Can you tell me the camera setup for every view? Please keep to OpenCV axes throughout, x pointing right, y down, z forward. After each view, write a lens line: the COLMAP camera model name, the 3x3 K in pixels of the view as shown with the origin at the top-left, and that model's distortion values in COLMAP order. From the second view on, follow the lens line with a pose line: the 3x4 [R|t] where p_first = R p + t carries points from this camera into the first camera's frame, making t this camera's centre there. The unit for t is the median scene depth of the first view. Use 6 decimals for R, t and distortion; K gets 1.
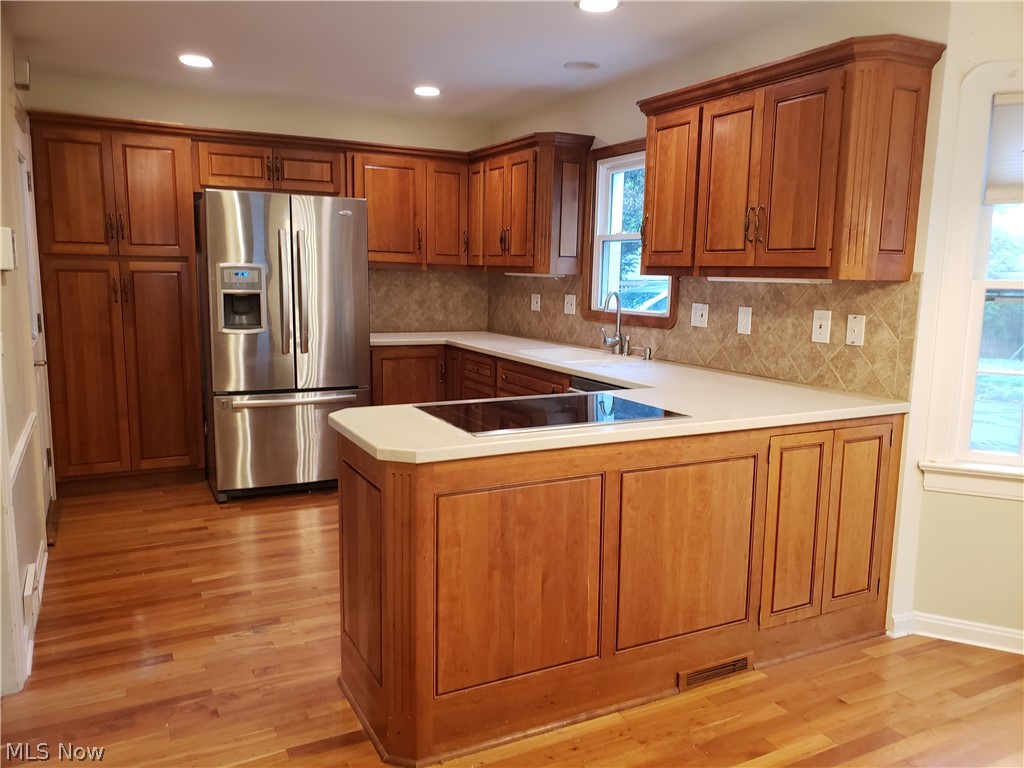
lens RADIAL K [[801.7, 0, 520.2], [0, 801.7, 384.7], [0, 0, 1]] dist [0.056122, -0.001968]
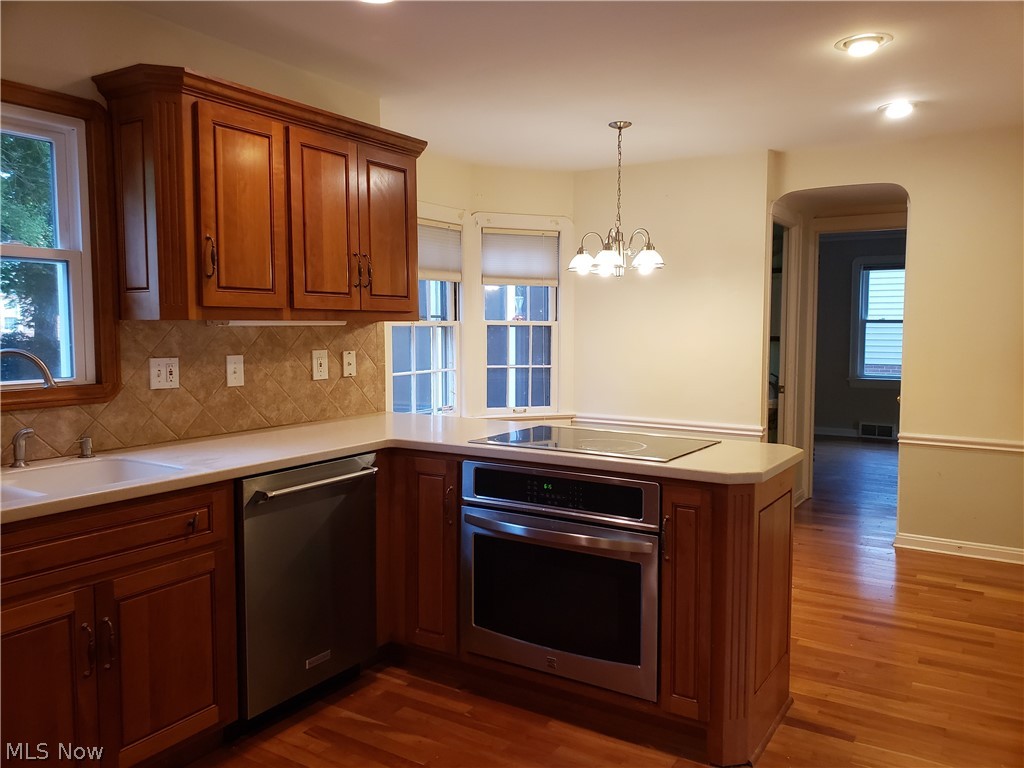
lens RADIAL K [[801.7, 0, 520.6], [0, 801.7, 383.8], [0, 0, 1]] dist [0.056122, -0.001968]
pose [[-0.496538, -0.090497, 0.863285, -0.646314], [0.110169, 0.979937, 0.166092, -0.183705], [-0.860995, 0.177578, -0.476606, 1.203110]]
